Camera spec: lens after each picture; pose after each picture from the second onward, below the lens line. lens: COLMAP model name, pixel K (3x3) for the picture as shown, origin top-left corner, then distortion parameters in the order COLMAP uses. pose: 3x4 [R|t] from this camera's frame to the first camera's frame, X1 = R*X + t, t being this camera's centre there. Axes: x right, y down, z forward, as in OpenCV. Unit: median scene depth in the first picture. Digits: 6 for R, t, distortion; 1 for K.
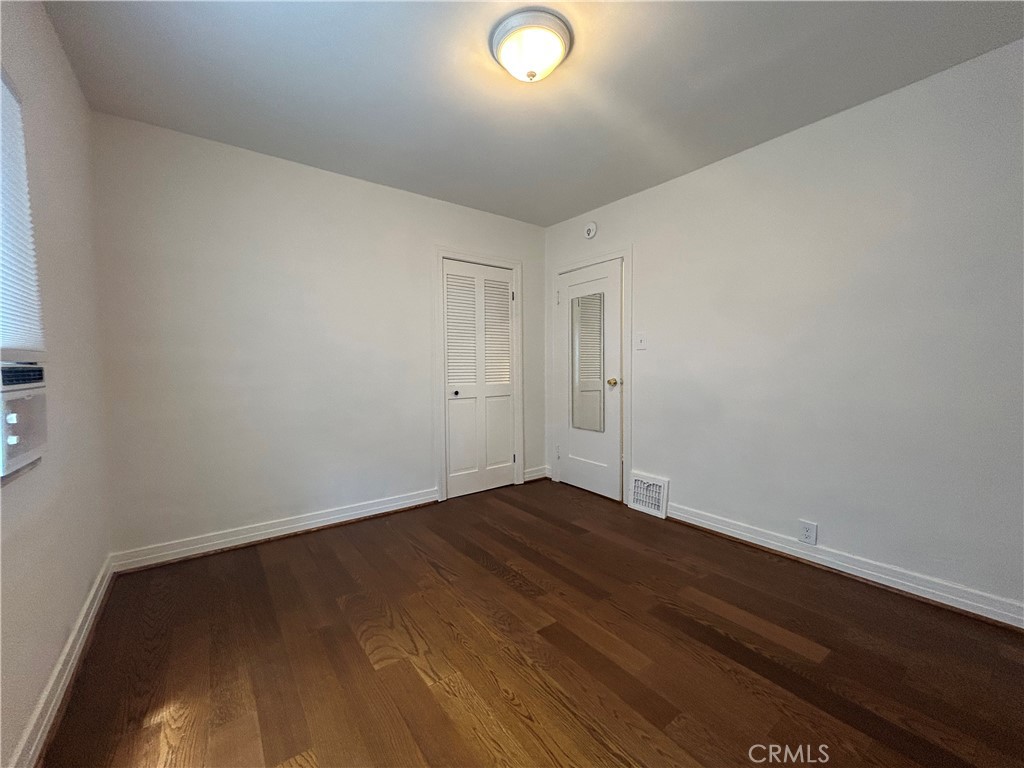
lens RADIAL K [[420.0, 0, 510.9], [0, 420.0, 382.7], [0, 0, 1]] dist [0.011695, -0.000086]
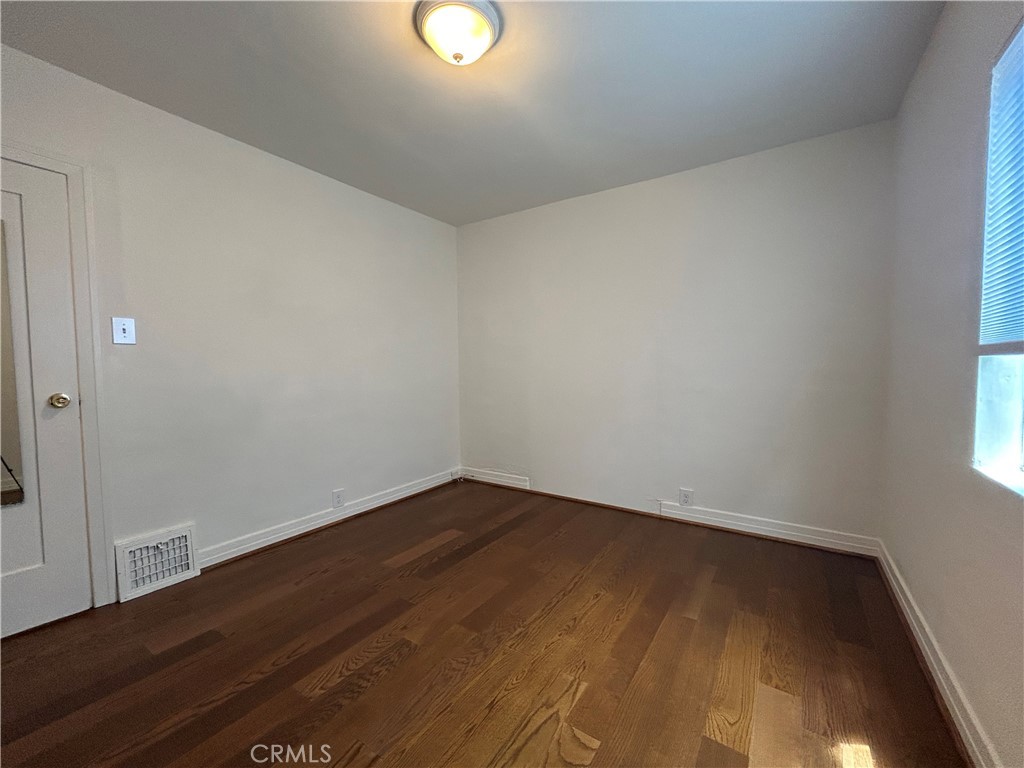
lens RADIAL K [[412.7, 0, 511.7], [0, 412.7, 384.7], [0, 0, 1]] dist [-0.000862, -0.000053]
pose [[-0.327623, -0.037303, 0.944072, -0.635325], [0.053857, 0.996858, 0.058079, -0.033052], [-0.943272, 0.069873, -0.324584, 0.886303]]
